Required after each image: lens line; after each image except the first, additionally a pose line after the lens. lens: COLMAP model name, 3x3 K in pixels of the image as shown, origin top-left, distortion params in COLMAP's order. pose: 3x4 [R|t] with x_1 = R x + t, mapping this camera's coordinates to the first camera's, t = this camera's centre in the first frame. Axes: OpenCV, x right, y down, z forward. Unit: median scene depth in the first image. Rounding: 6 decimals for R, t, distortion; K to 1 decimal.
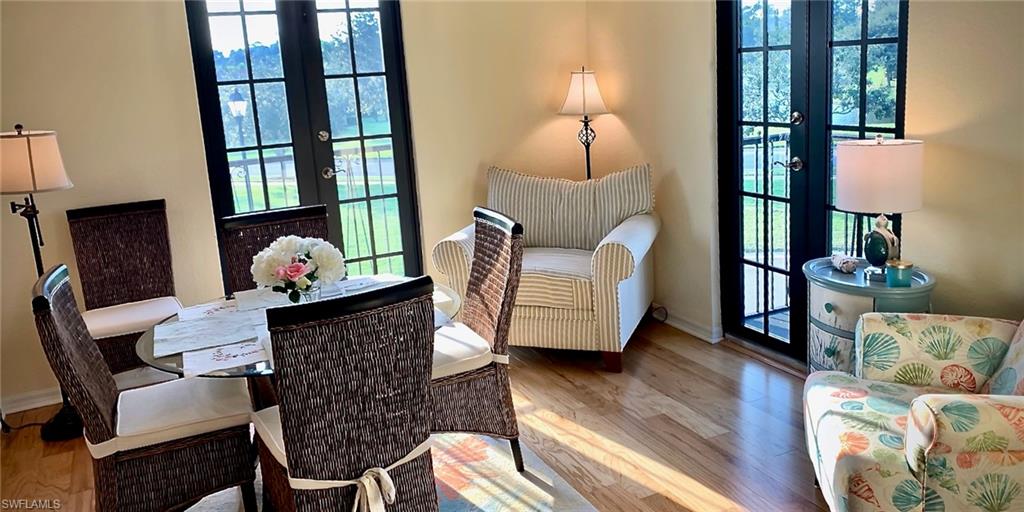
lens RADIAL K [[805.3, 0, 516.6], [0, 805.3, 227.1], [0, 0, 1]] dist [0.000650, 0.000712]
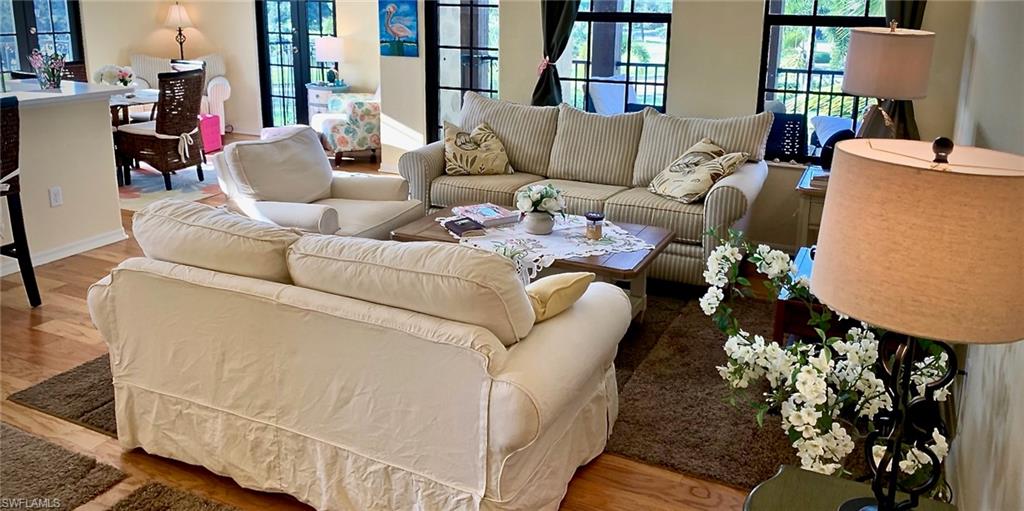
lens RADIAL K [[783.6, 0, 510.7], [0, 783.6, 179.3], [0, 0, 1]] dist [0.080223, -0.117766]
pose [[0.773406, -0.068297, 0.630221, -0.766225], [0.064779, 0.997490, 0.028602, 0.322396], [-0.630592, 0.018704, 0.775889, -1.413441]]
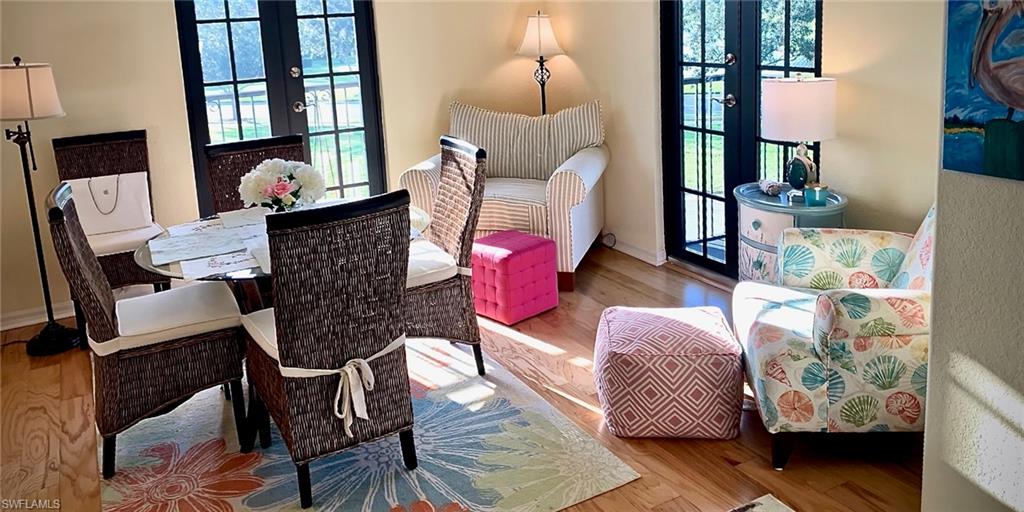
lens RADIAL K [[807.7, 0, 509.7], [0, 807.7, 153.5], [0, 0, 1]] dist [0.001328, -0.007198]
pose [[0.998794, 0.005179, 0.048824, -0.011939], [-0.004048, 0.999722, -0.023234, 0.024392], [-0.048930, 0.023008, 0.998537, -0.106420]]
